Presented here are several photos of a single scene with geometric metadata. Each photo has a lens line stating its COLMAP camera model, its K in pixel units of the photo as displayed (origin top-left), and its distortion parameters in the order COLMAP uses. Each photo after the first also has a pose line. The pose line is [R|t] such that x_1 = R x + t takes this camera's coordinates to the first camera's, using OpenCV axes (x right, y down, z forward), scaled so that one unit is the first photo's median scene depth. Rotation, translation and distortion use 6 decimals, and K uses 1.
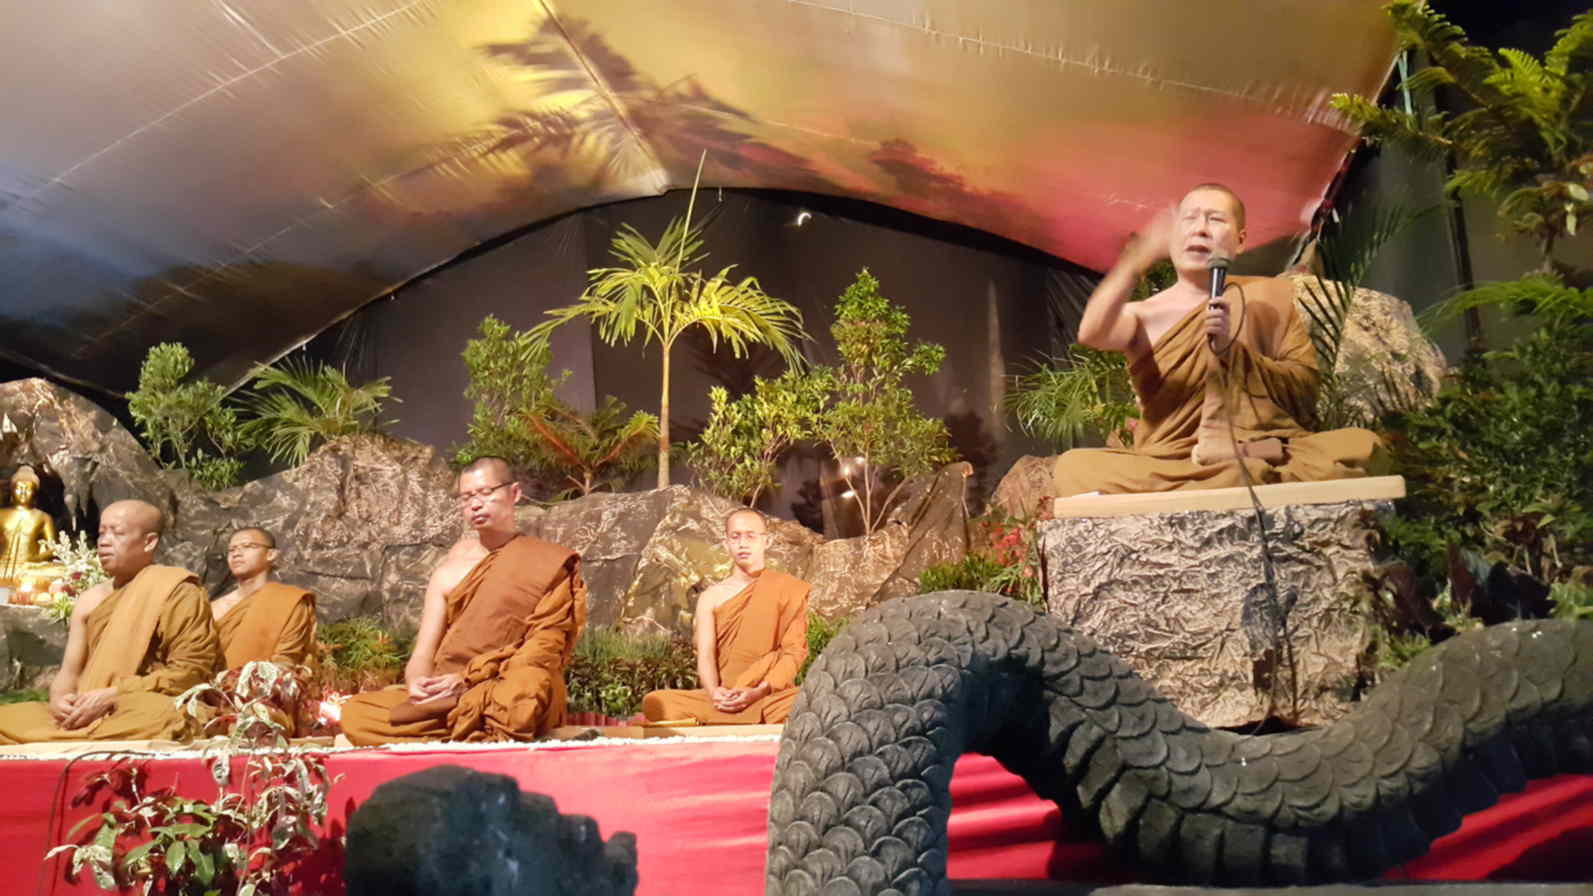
lens RADIAL K [[1287.3, 0, 761.6], [0, 1287.3, 445.5], [0, 0, 1]] dist [0.108946, -0.213547]
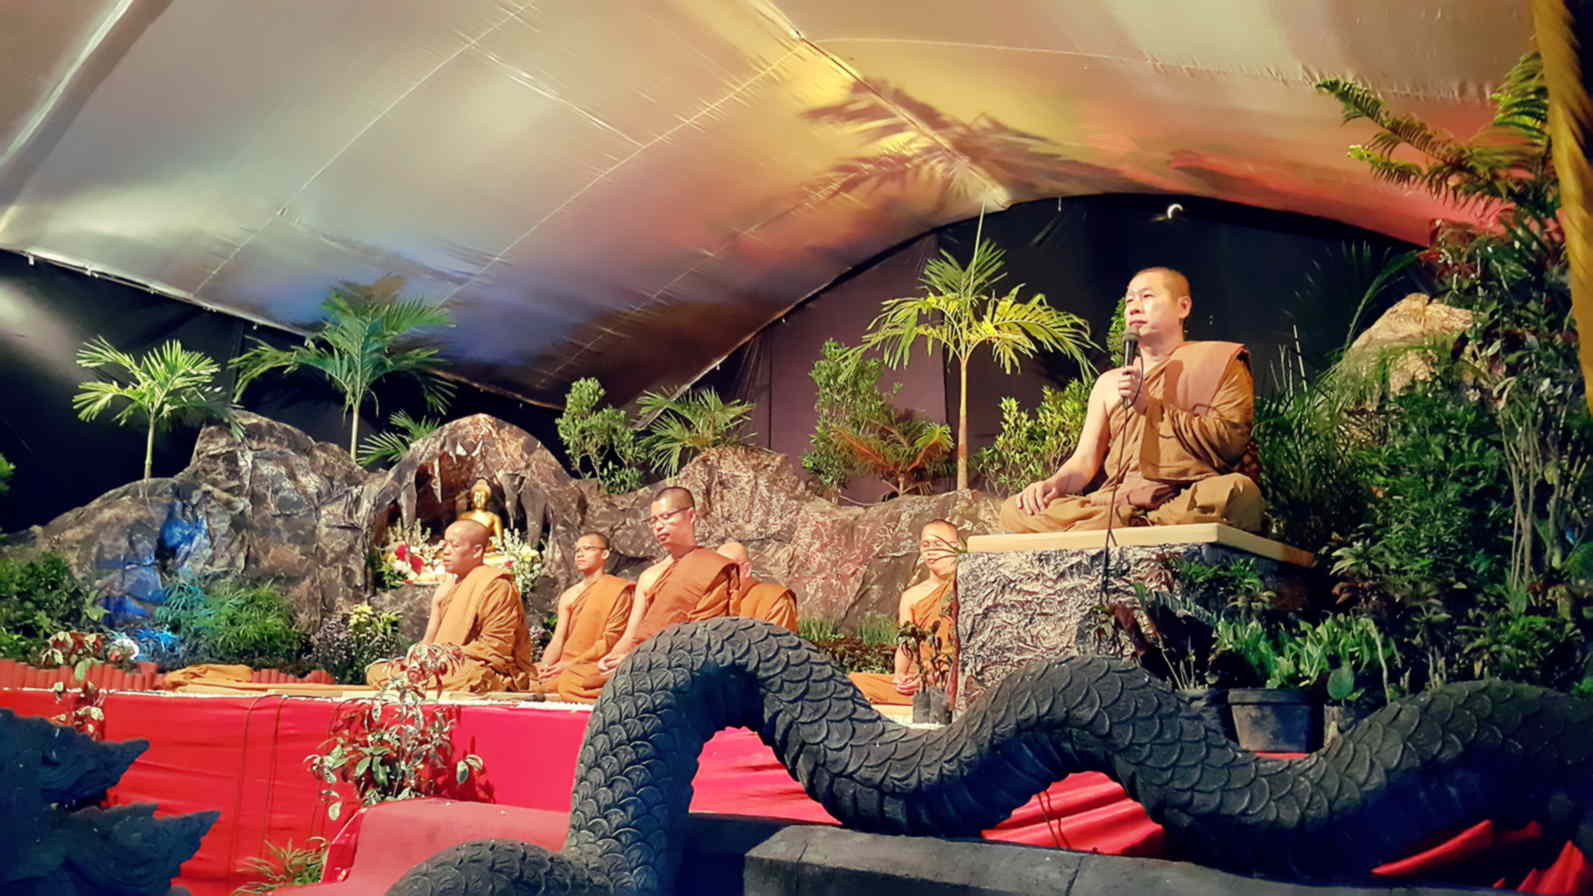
lens RADIAL K [[1287.3, 0, 775.5], [0, 1287.3, 445.1], [0, 0, 1]] dist [0.108946, -0.213547]
pose [[0.920585, -0.022510, -0.389894, 0.217800], [0.030768, 0.999415, 0.014948, -0.028825], [0.389329, -0.025757, 0.920739, -0.089080]]
